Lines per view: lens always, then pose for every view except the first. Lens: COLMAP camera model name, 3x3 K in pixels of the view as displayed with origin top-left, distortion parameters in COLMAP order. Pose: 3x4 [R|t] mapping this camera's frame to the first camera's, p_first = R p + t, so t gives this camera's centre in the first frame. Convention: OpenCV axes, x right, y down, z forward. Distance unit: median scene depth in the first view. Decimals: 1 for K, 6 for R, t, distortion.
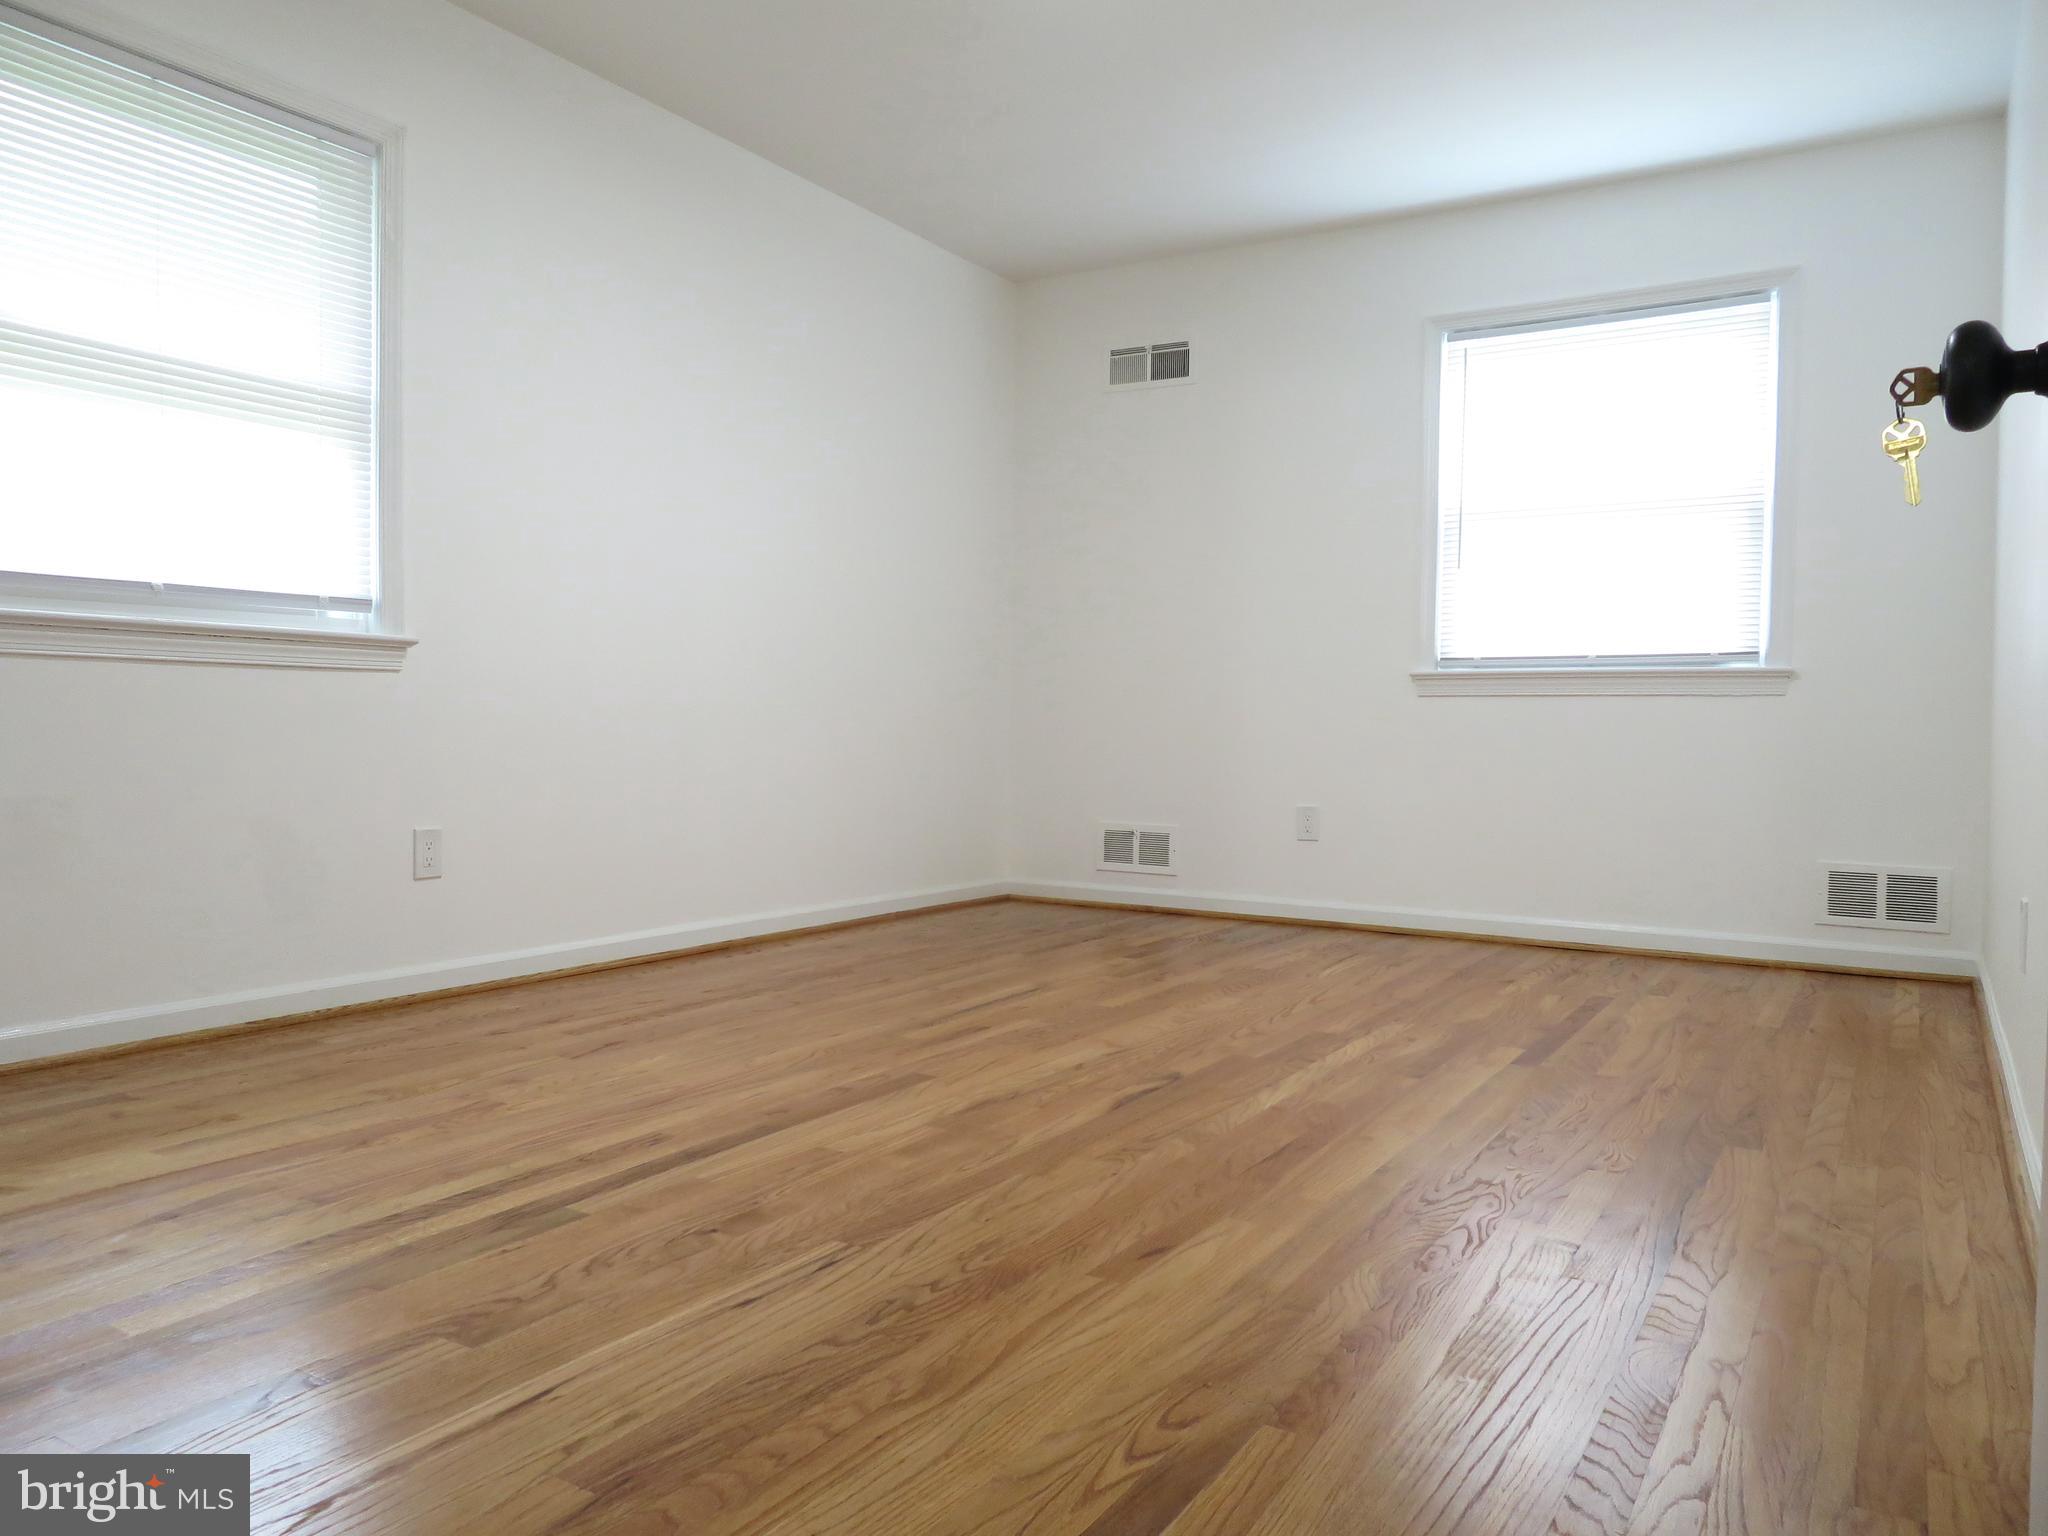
lens RADIAL K [[1457.4, 0, 1015.6], [0, 1457.4, 760.9], [0, 0, 1]] dist [-0.006292, -0.001814]
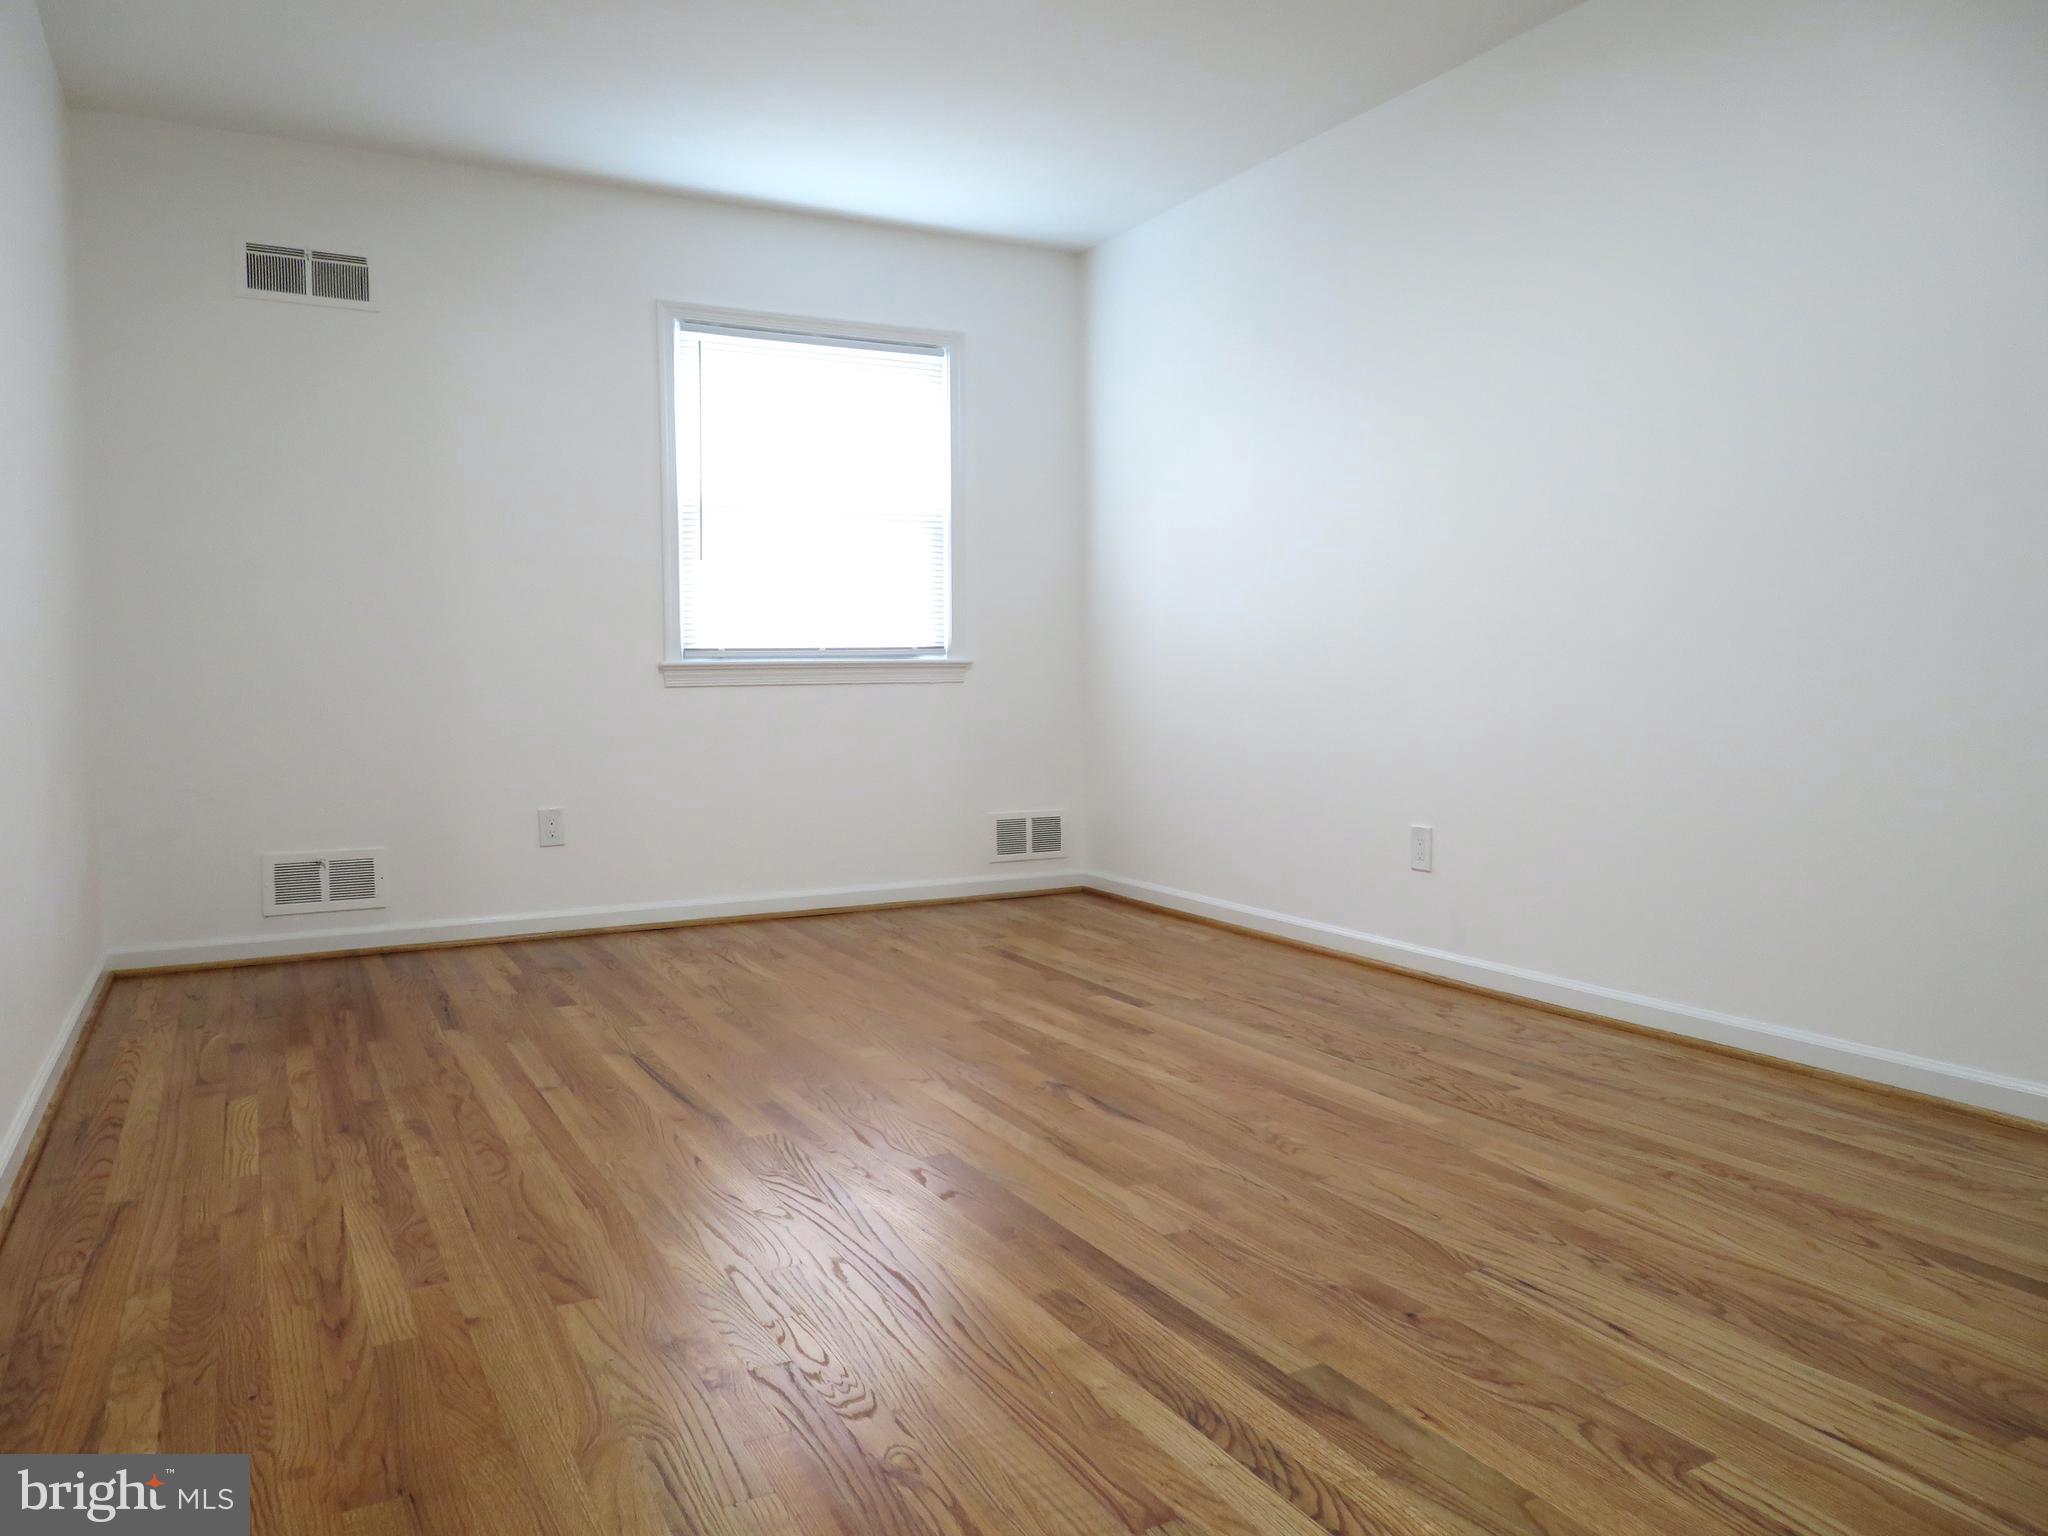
lens RADIAL K [[1457.4, 0, 1015.6], [0, 1457.4, 760.9], [0, 0, 1]] dist [-0.006292, -0.001814]
pose [[0.503066, -0.069816, 0.861424, -0.540600], [0.037442, 0.997557, 0.058983, -0.051745], [-0.863437, 0.002581, 0.504450, 0.350225]]
